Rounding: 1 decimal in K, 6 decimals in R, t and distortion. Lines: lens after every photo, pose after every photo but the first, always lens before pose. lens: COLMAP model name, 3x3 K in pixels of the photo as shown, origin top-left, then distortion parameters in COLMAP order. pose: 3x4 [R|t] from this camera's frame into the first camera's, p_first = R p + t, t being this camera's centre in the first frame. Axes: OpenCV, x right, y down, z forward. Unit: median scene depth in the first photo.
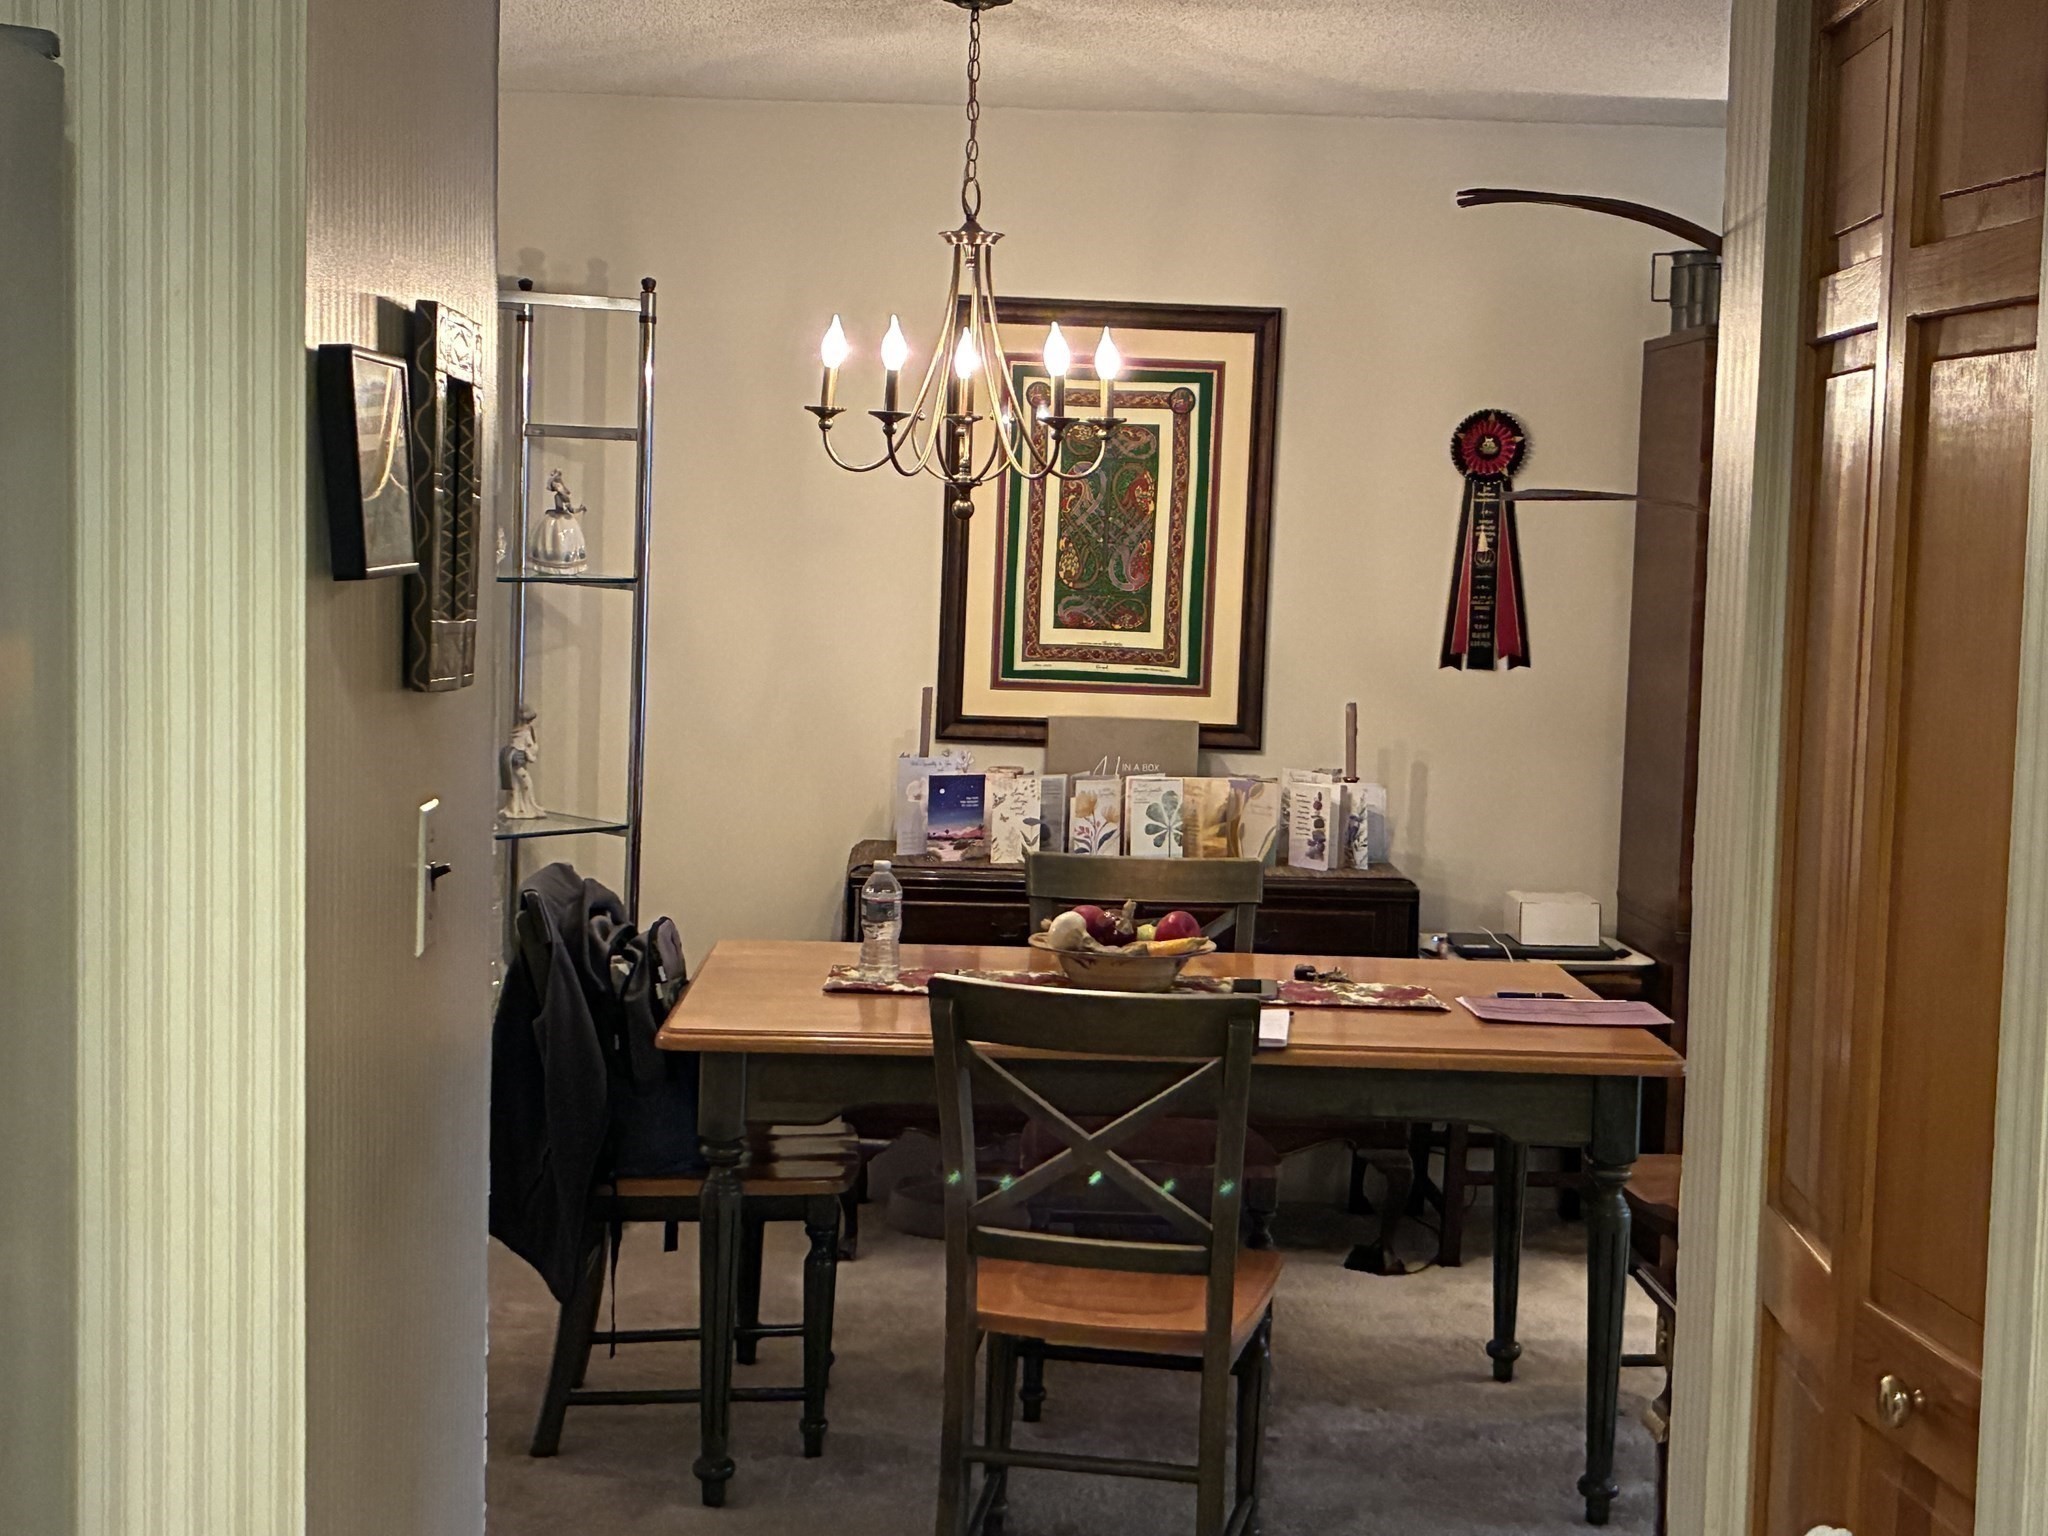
lens RADIAL K [[2779.8, 0, 1017.9], [0, 2779.8, 781.7], [0, 0, 1]] dist [0.016590, 0.000000]
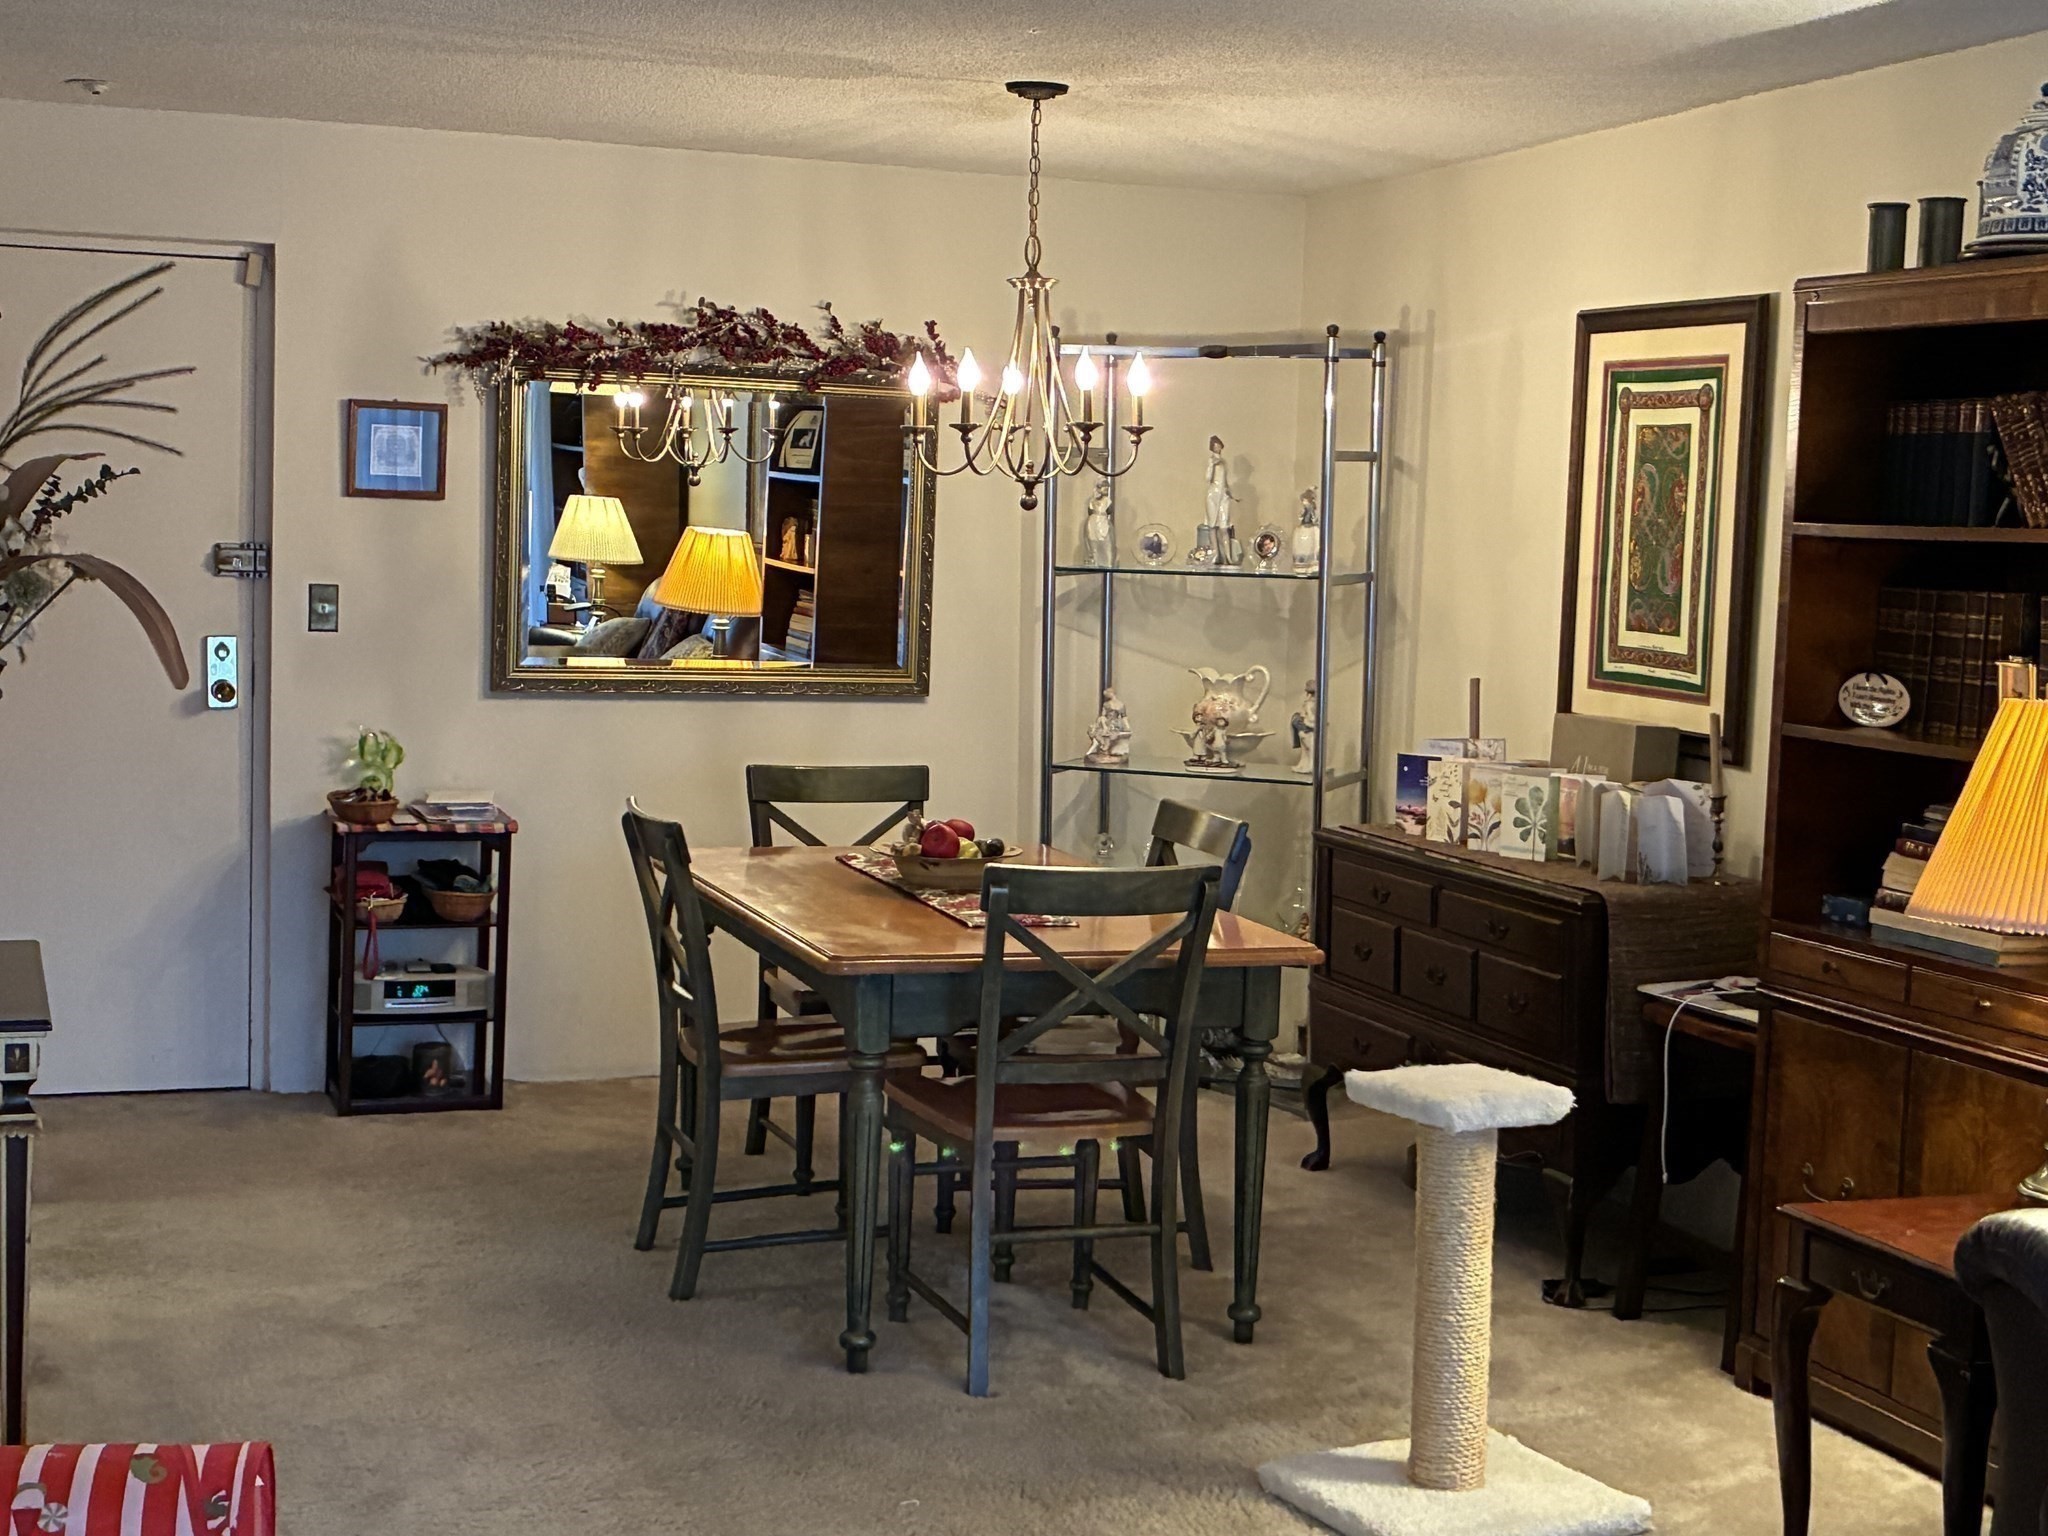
lens RADIAL K [[2779.8, 0, 1017.4], [0, 2779.8, 754.2], [0, 0, 1]] dist [0.016590, 0.000000]
pose [[0.311262, 0.063008, -0.948233, 0.907227], [-0.106750, 0.993803, 0.030995, -0.018614], [0.944310, 0.091576, 0.316059, 0.481120]]
